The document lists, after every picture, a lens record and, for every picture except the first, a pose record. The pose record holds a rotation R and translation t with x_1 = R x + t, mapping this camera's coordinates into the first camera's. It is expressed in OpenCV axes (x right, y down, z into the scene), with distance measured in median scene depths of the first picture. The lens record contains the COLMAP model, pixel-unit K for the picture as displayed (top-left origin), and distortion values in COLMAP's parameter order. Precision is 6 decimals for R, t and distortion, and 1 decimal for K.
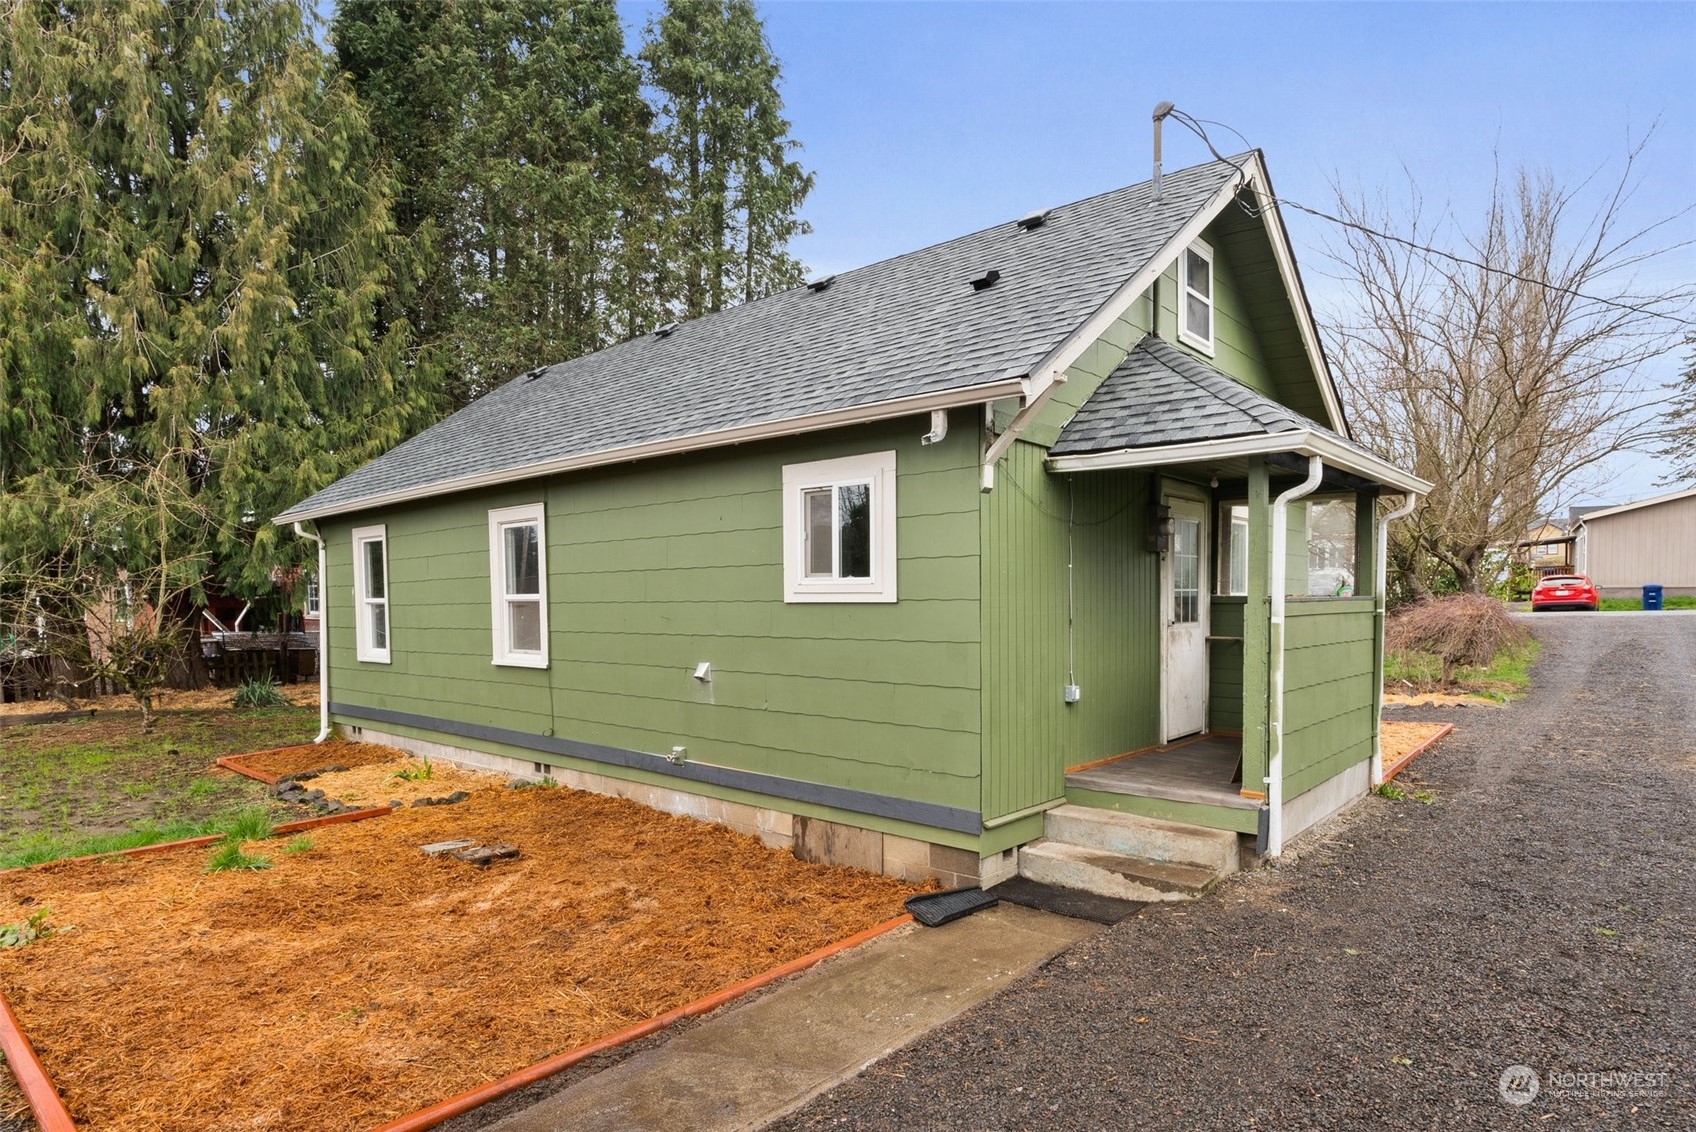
lens RADIAL K [[910.6, 0, 878.0], [0, 910.6, 624.8], [0, 0, 1]] dist [-0.007467, -0.001257]
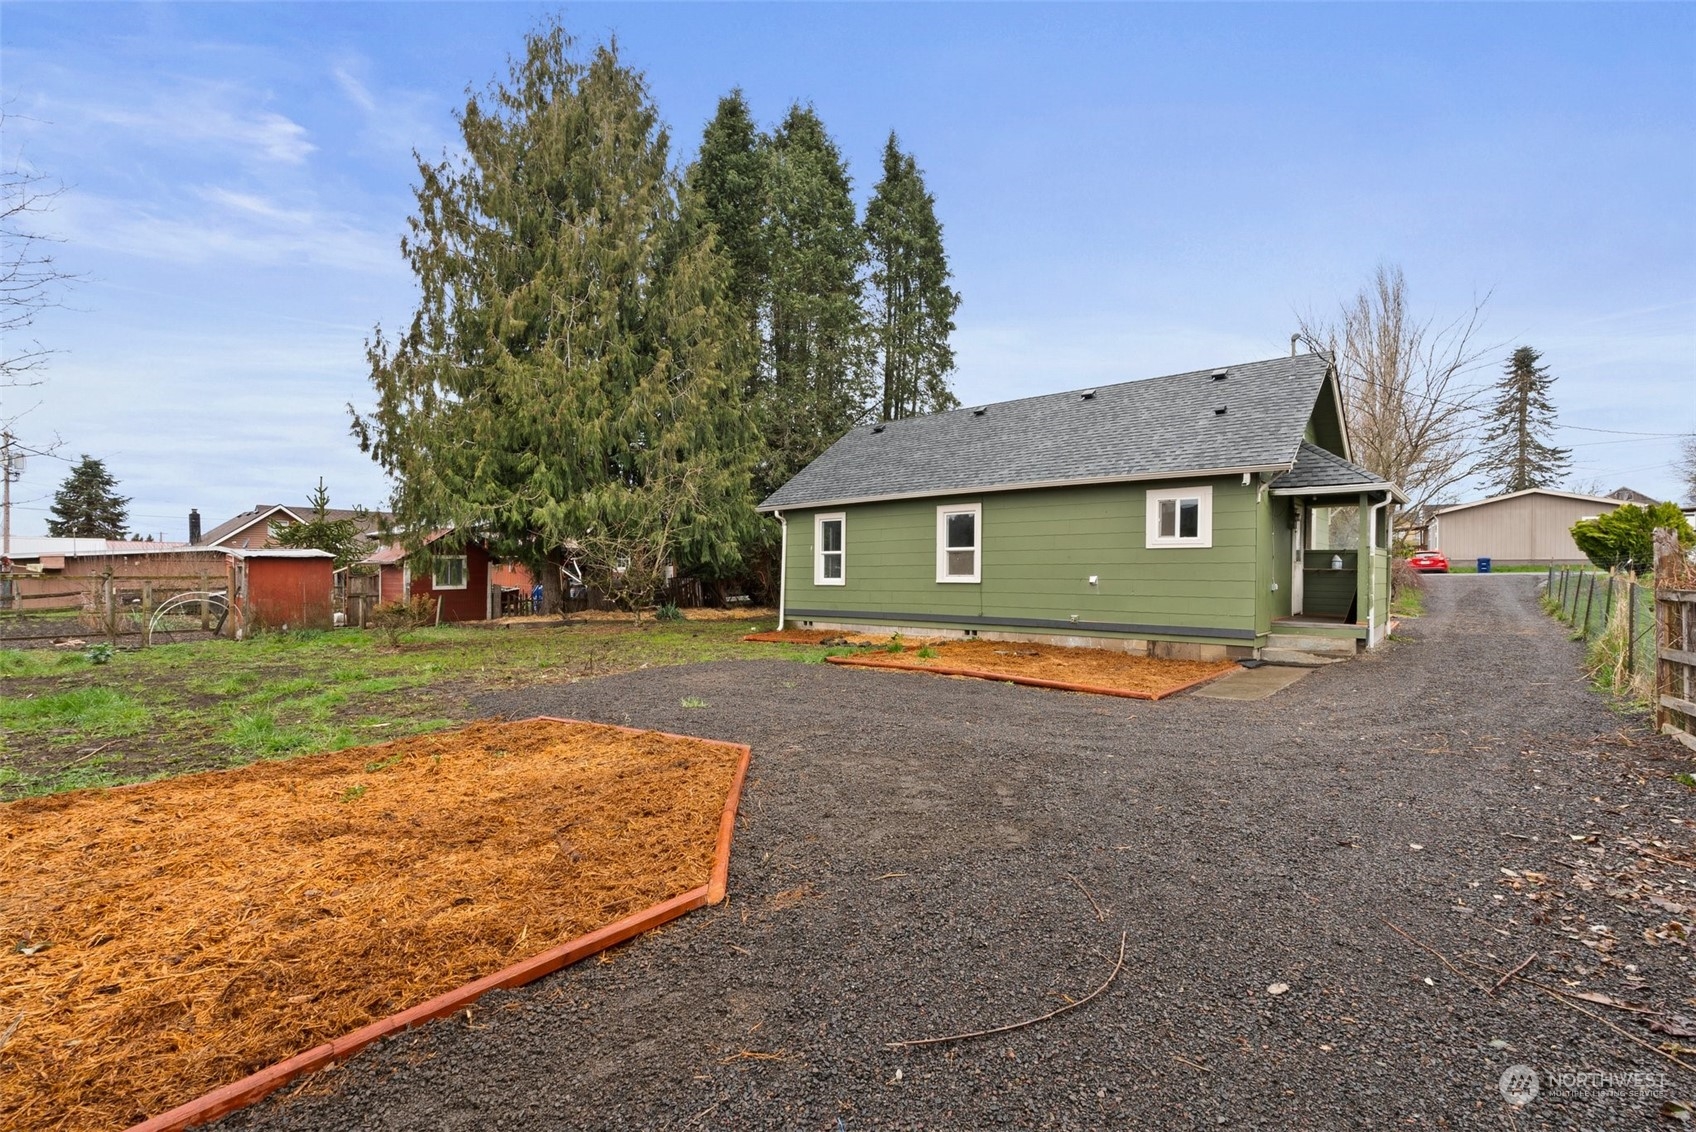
lens RADIAL K [[744.6, 0, 845.0], [0, 744.6, 570.2], [0, 0, 1]] dist [-0.007781, 0.001585]
pose [[0.999921, 0.007651, 0.009969, -0.686775], [-0.007328, 0.999461, -0.032001, 0.074932], [-0.010209, 0.031925, 0.999438, -0.690794]]
